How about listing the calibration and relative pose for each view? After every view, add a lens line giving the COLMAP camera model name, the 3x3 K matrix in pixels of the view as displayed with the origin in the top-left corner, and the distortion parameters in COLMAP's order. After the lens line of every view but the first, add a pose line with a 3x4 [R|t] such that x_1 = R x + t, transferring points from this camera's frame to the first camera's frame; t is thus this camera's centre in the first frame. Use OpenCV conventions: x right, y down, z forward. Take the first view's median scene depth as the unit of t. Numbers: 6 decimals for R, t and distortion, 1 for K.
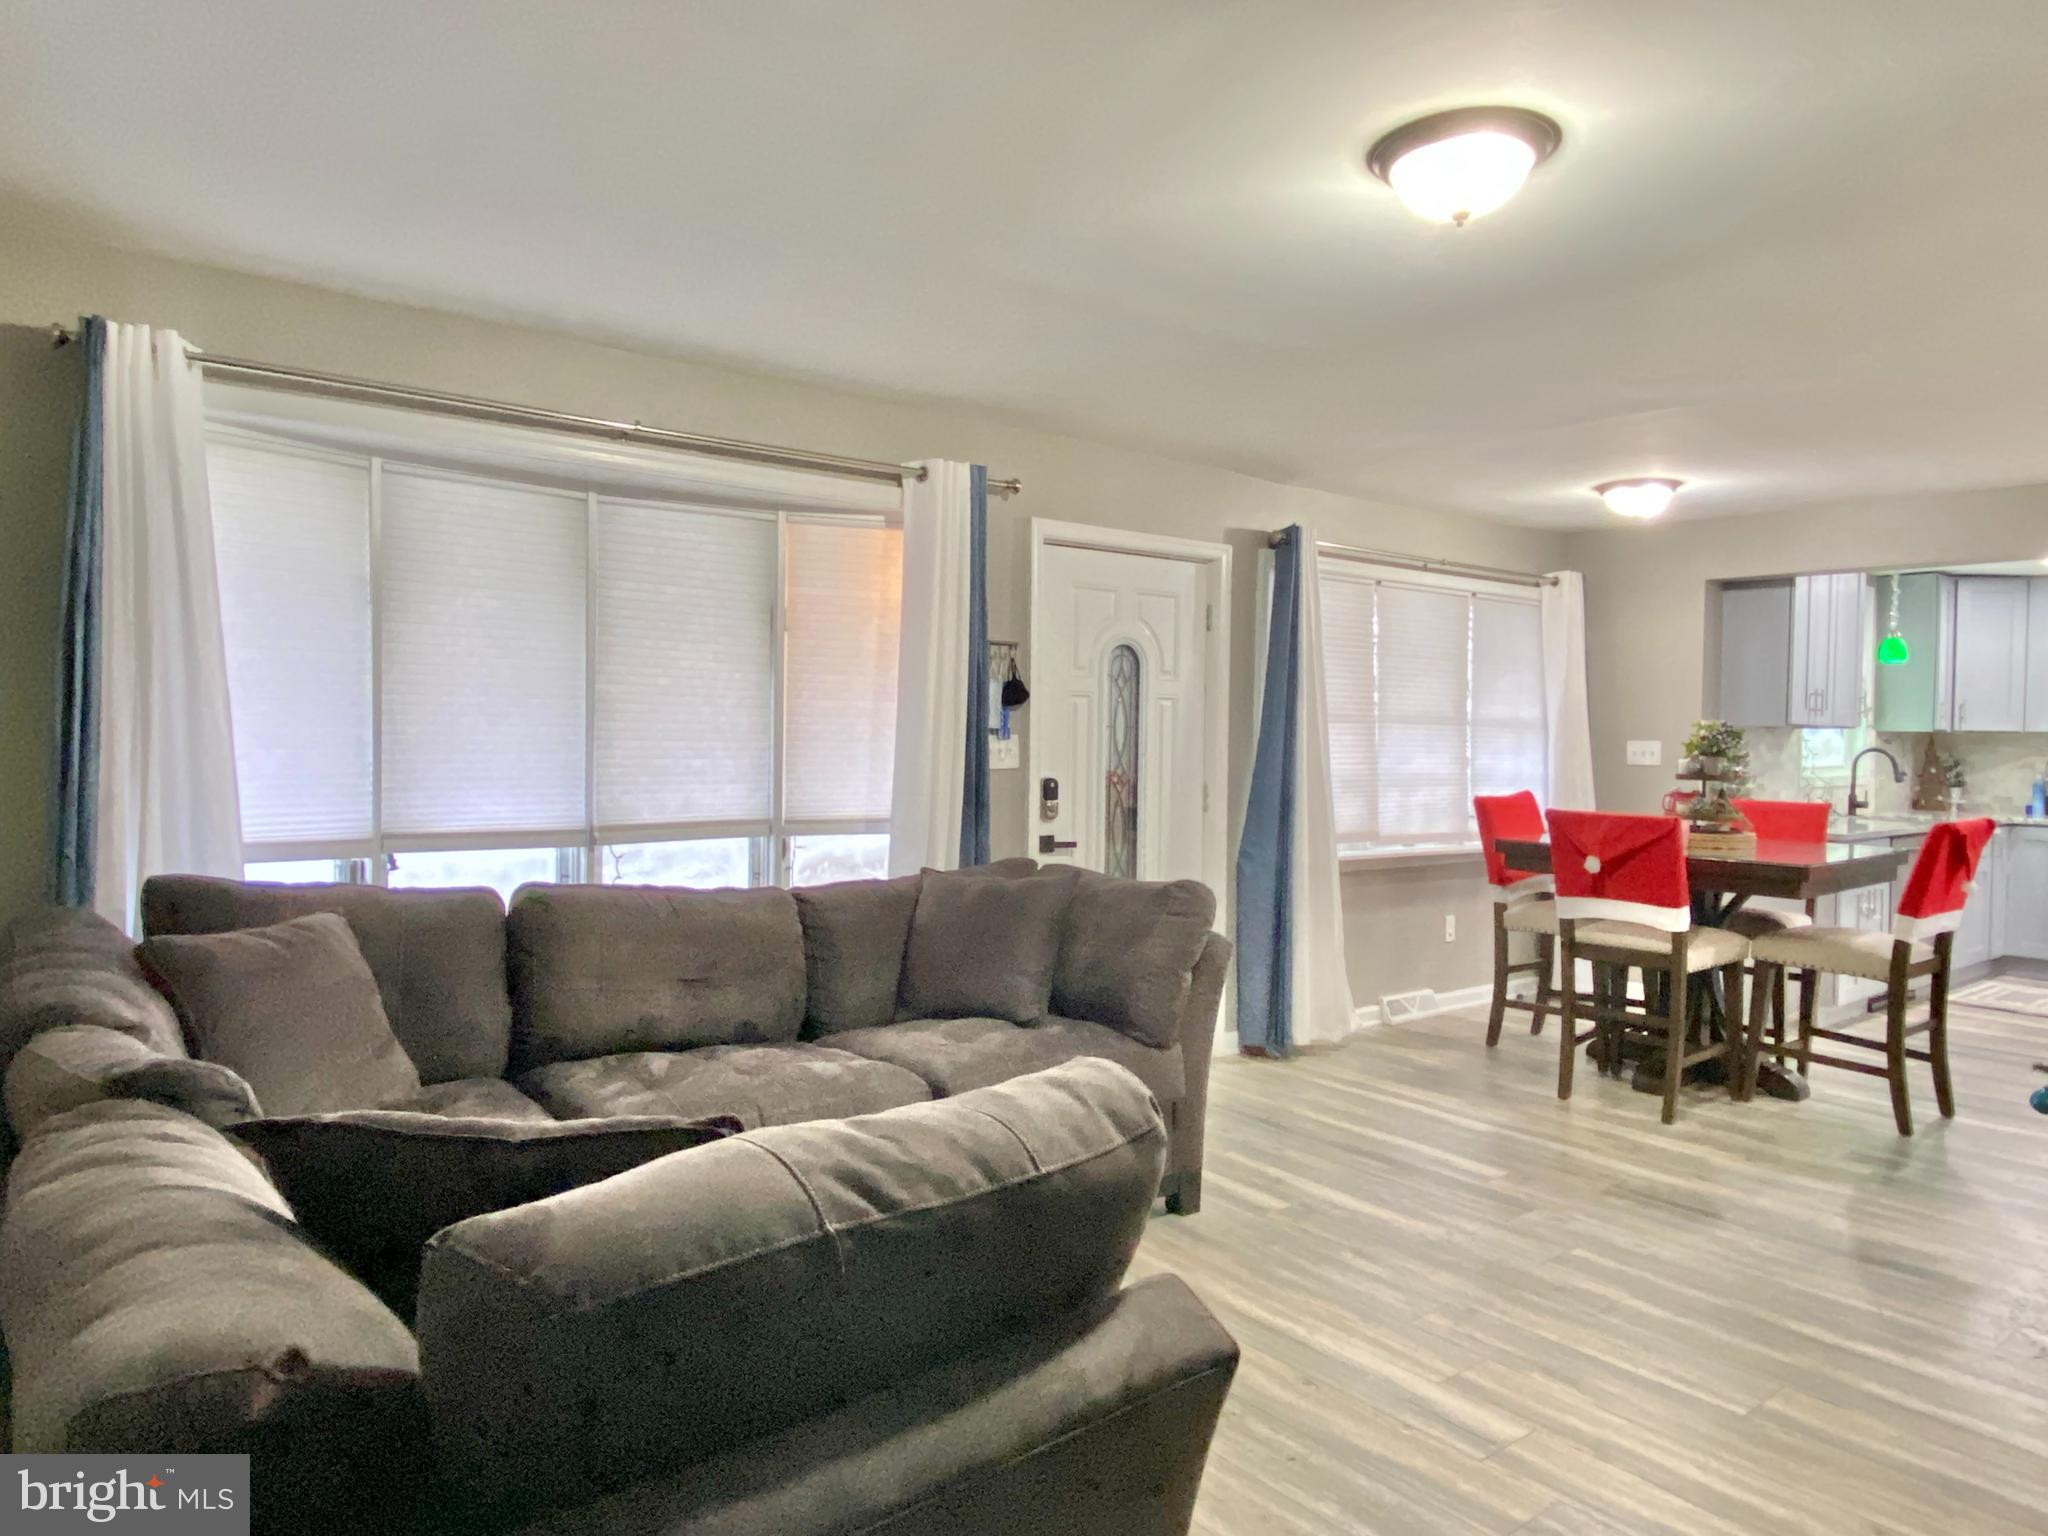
lens RADIAL K [[1281.9, 0, 1016.3], [0, 1281.9, 757.5], [0, 0, 1]] dist [0.070264, -0.085880]
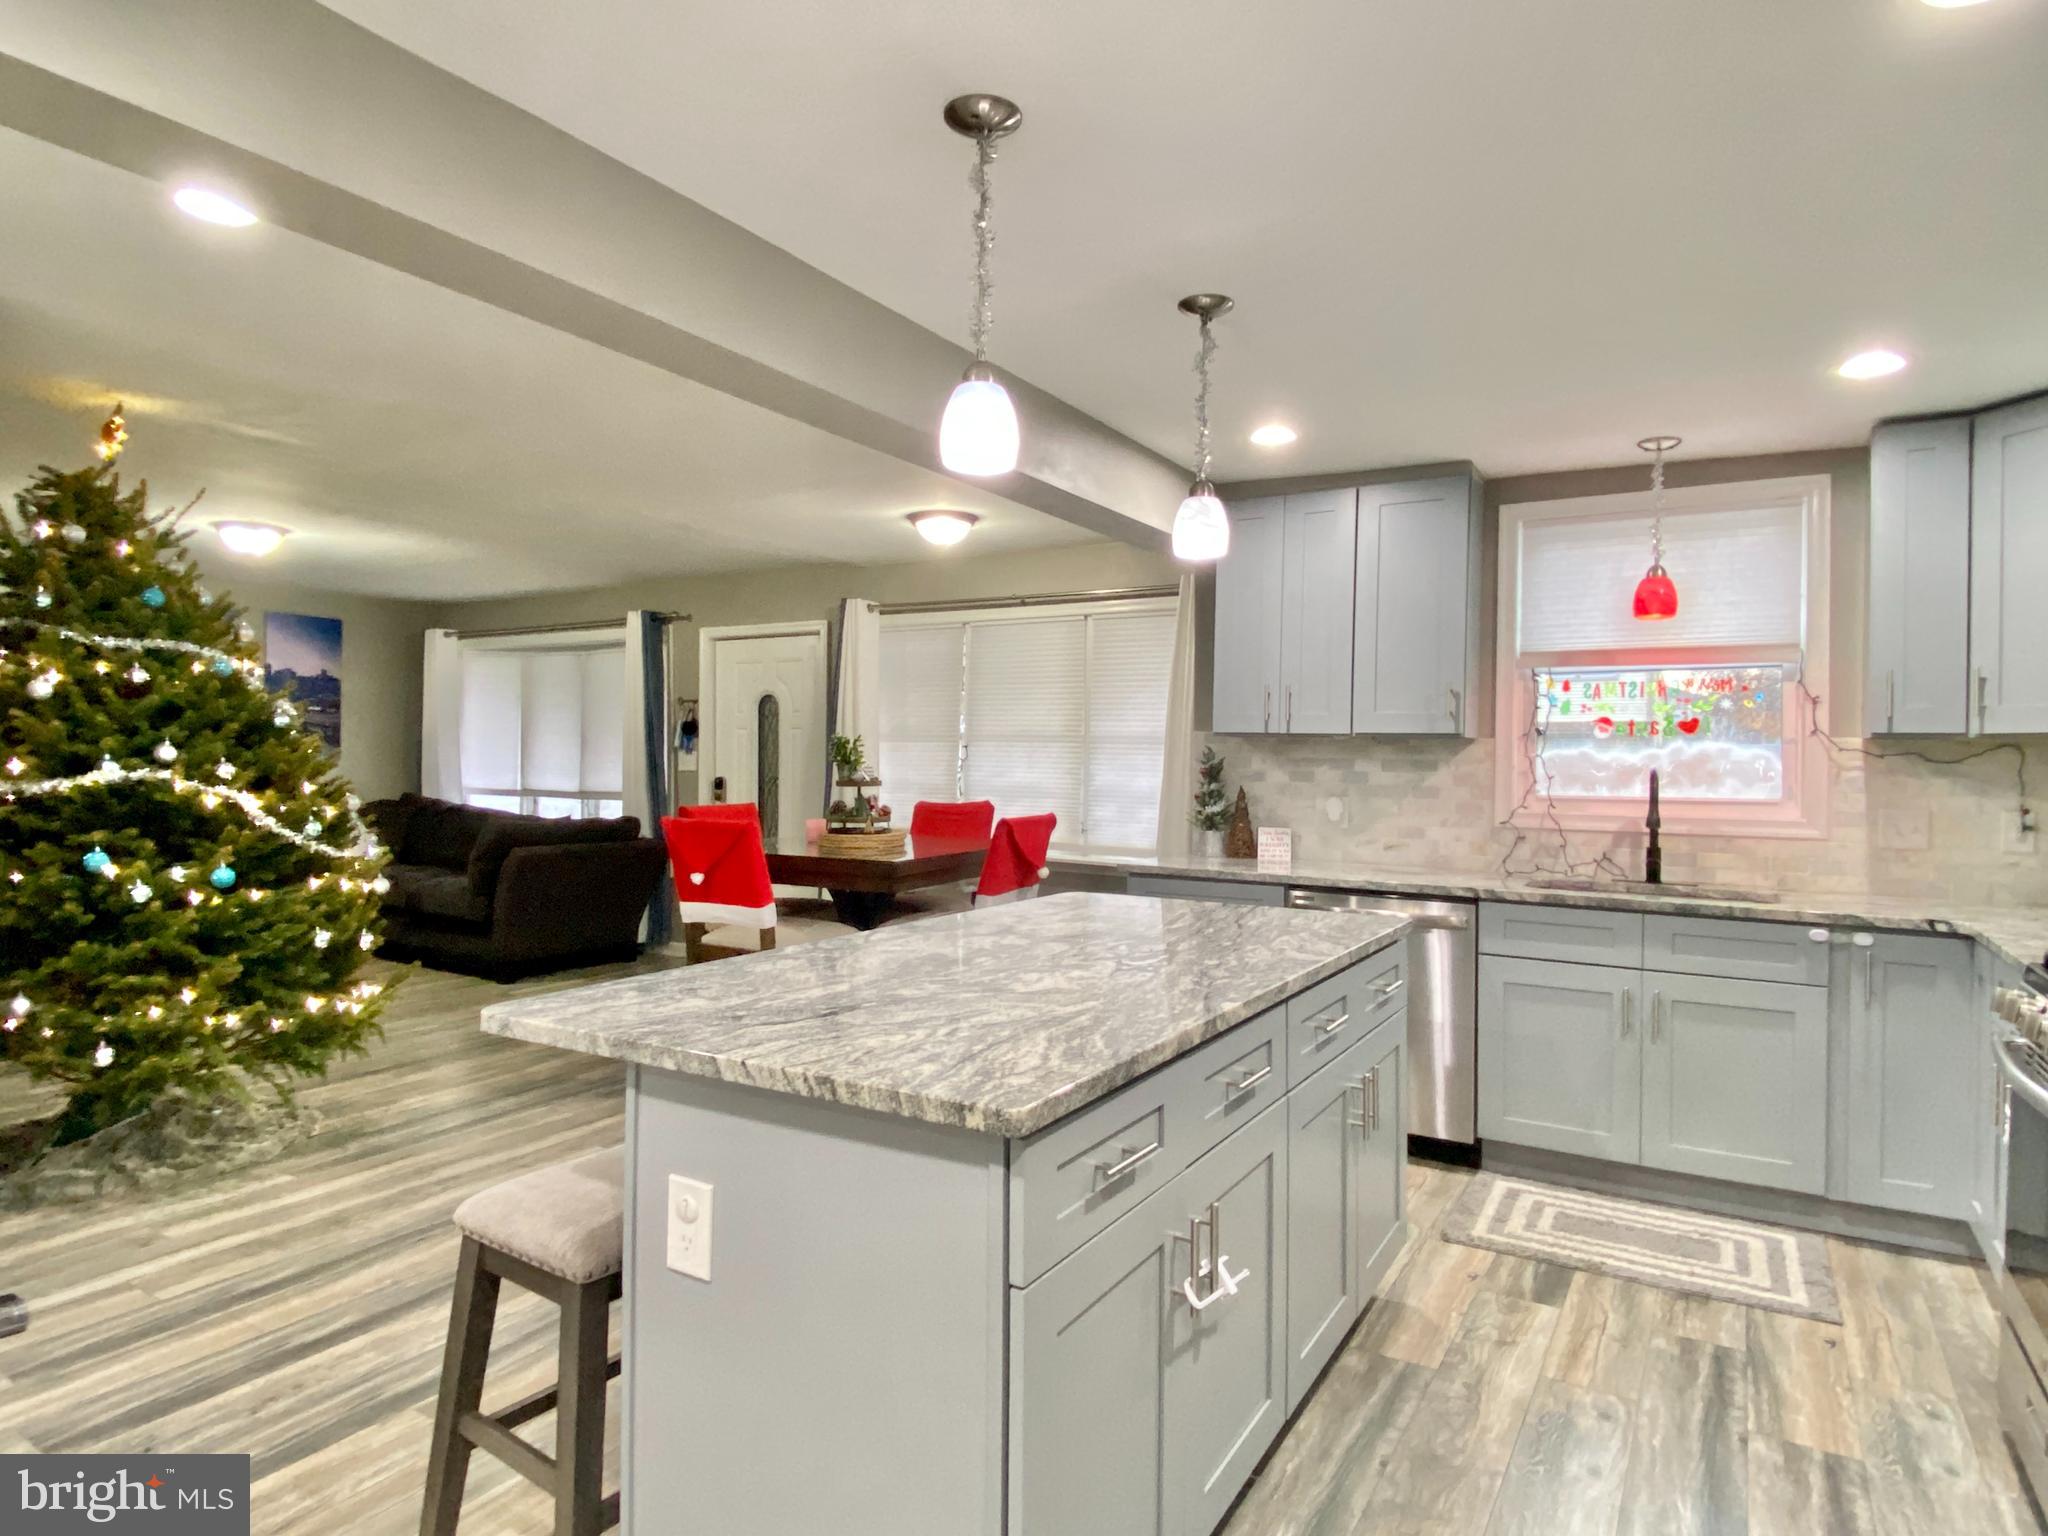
lens RADIAL K [[1144.4, 0, 1024.0], [0, 1144.4, 768.0], [0, 0, 1]] dist [0.066609, -0.064473]
pose [[0.353205, 0.000133, -0.935546, 1.533414], [-0.023577, 0.999684, -0.008759, 0.005663], [0.935249, 0.025151, 0.353096, 0.810836]]
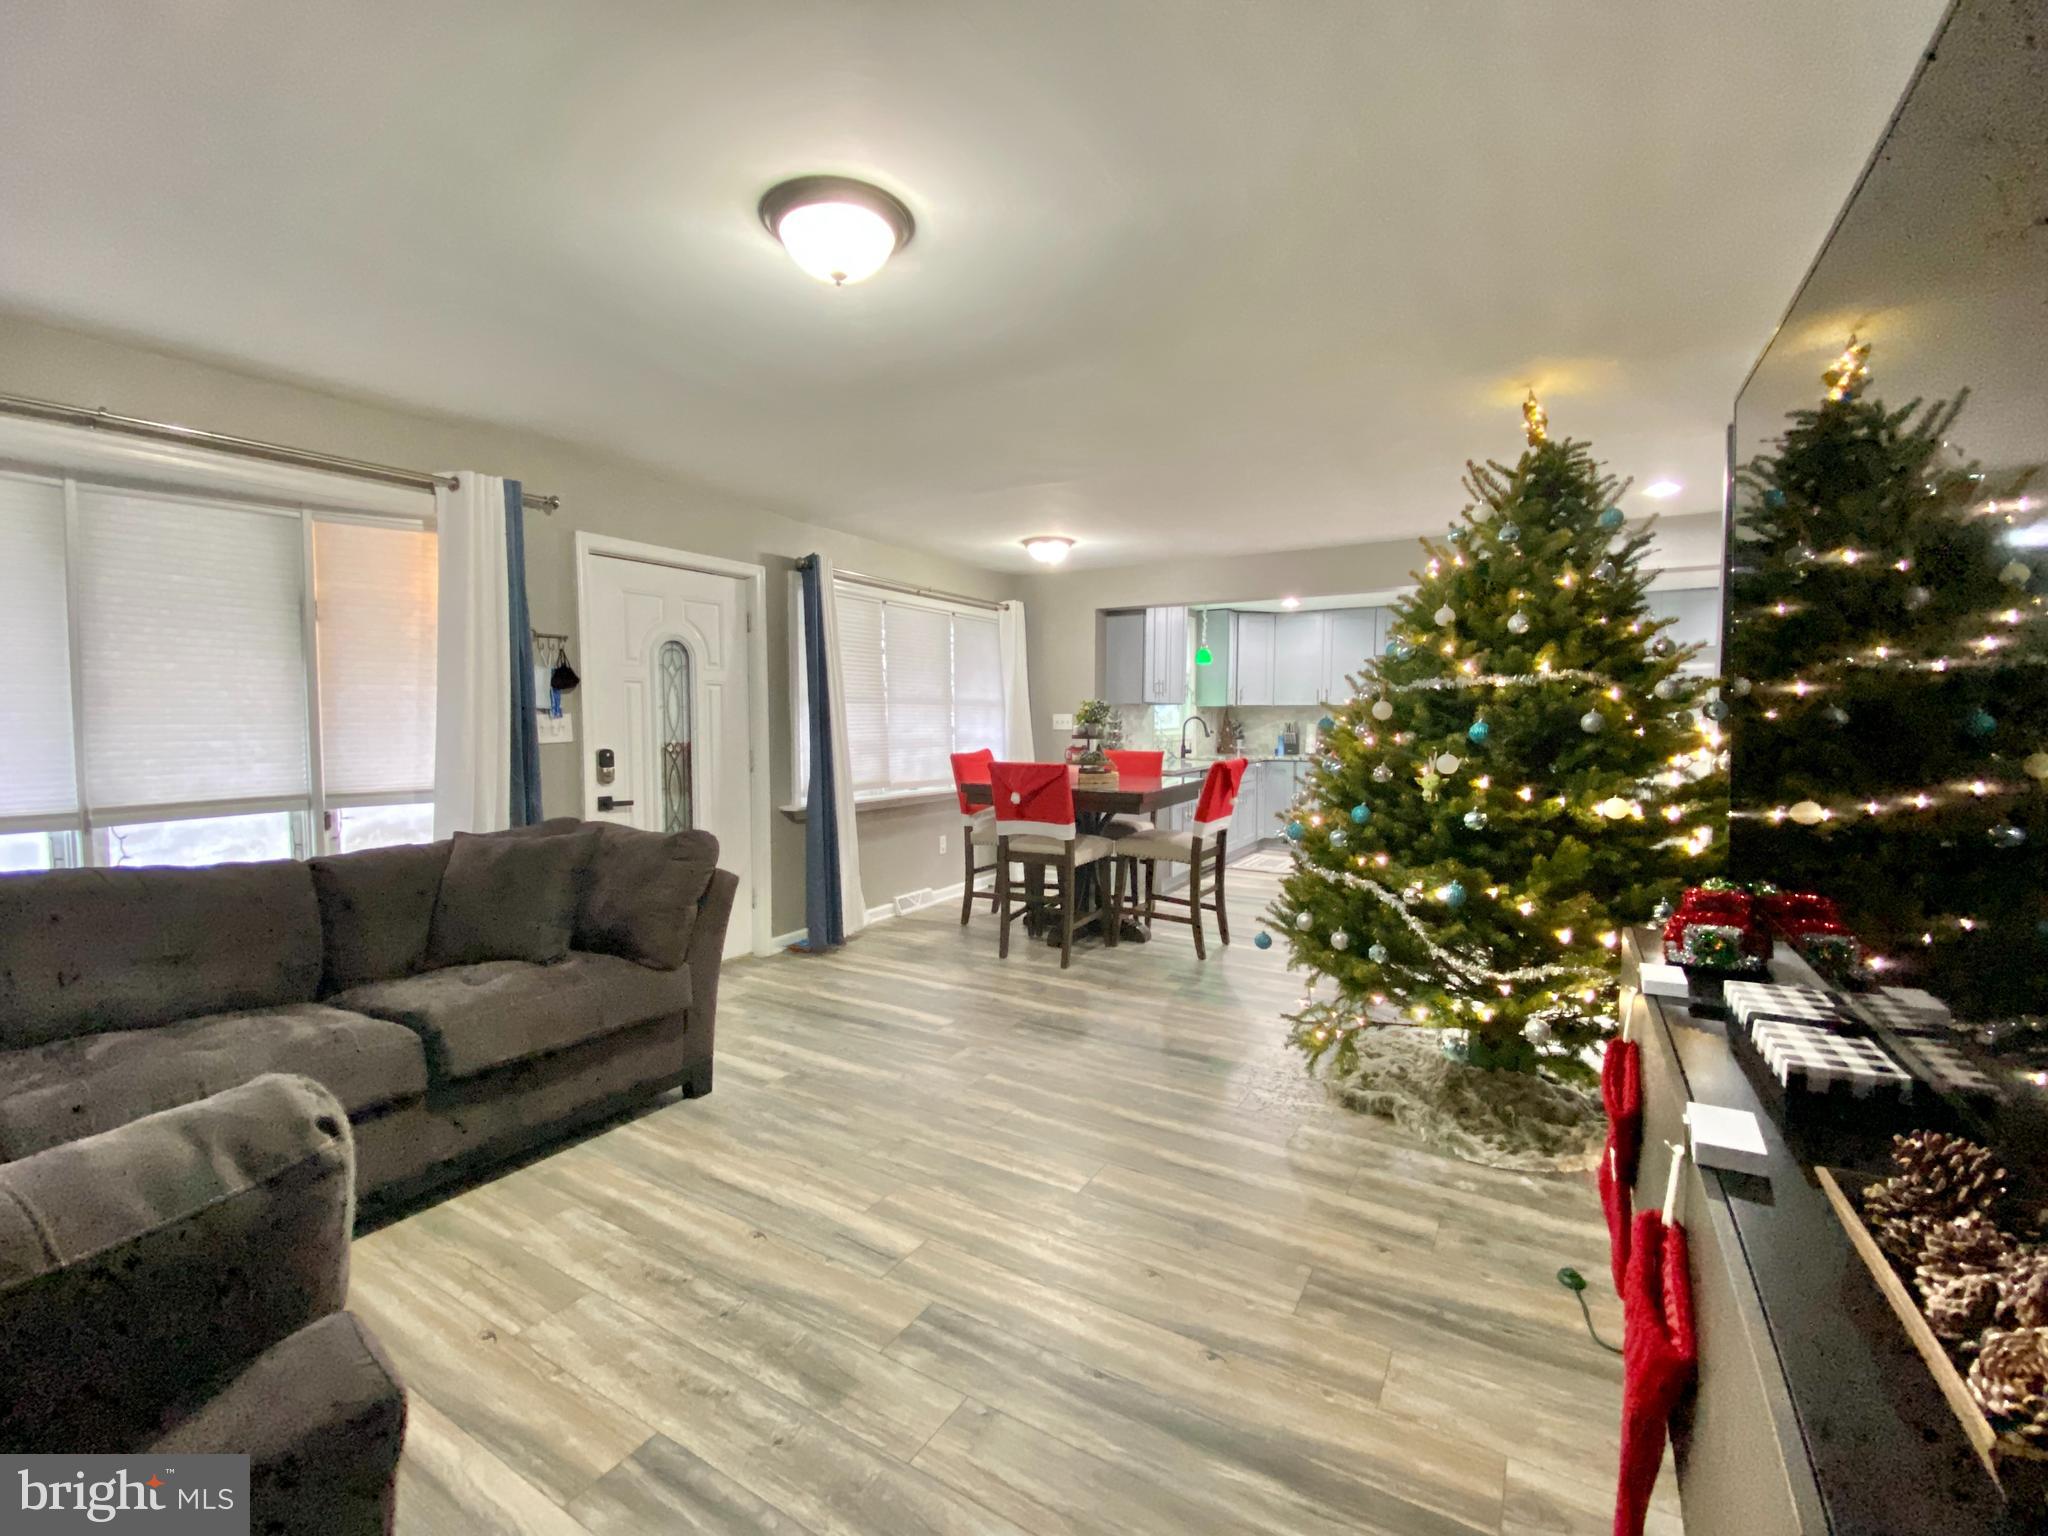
lens RADIAL K [[875.4, 0, 1019.0], [0, 875.4, 763.6], [0, 0, 1]] dist [0.038325, -0.036300]
pose [[0.933918, -0.033301, 0.355932, 0.091484], [0.019628, 0.998927, 0.041957, 0.002248], [-0.356947, -0.032198, 0.933570, 0.076649]]
